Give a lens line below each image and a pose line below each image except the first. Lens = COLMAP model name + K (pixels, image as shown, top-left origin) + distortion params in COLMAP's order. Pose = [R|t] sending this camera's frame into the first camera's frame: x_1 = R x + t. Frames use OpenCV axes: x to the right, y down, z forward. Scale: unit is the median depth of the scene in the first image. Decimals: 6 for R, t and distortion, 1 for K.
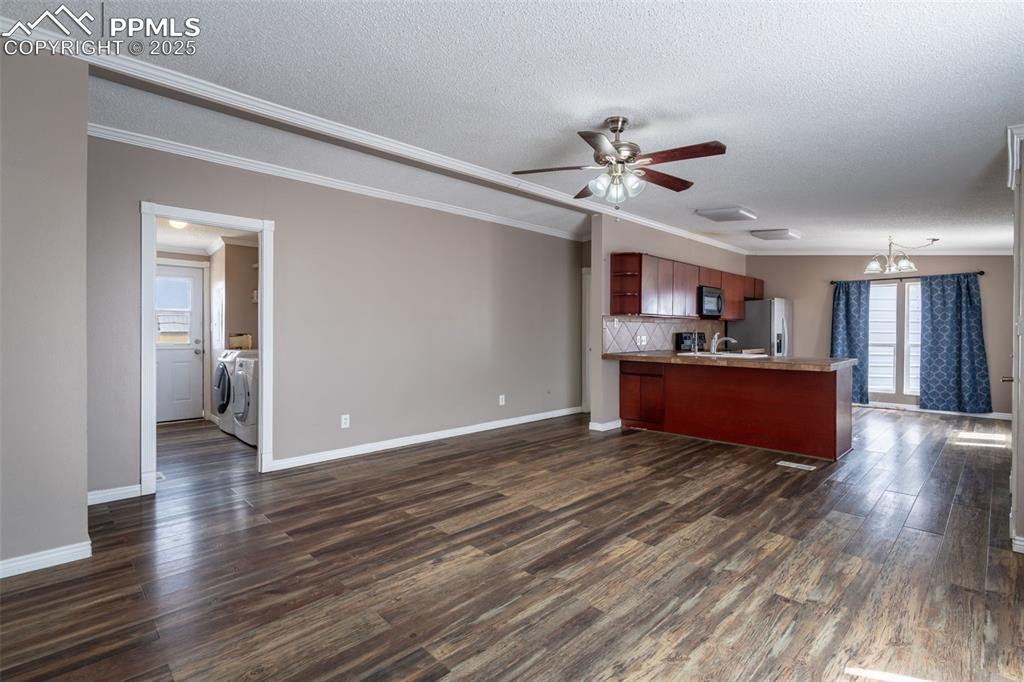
lens RADIAL K [[466.6, 0, 545.0], [0, 466.6, 329.9], [0, 0, 1]] dist [-0.008553, 0.000921]
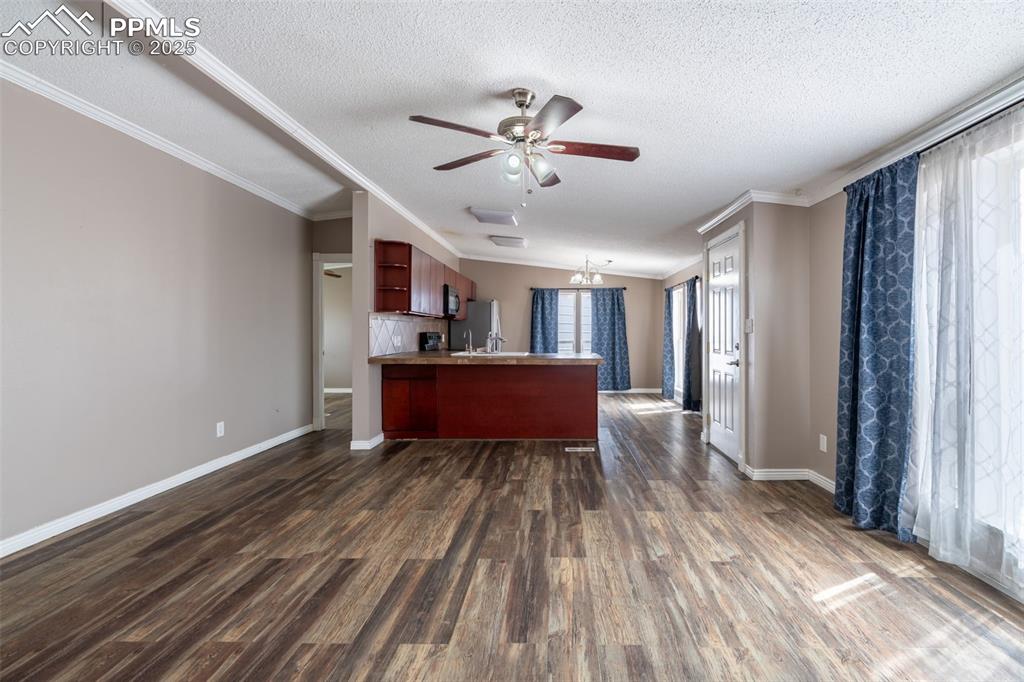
lens RADIAL K [[466.6, 0, 545.0], [0, 466.6, 329.9], [0, 0, 1]] dist [-0.008553, 0.000921]
pose [[0.735808, 0.000524, 0.677190, -0.283762], [-0.001013, 0.999999, 0.000328, 0.000824], [-0.677190, -0.000927, 0.735808, 0.217032]]
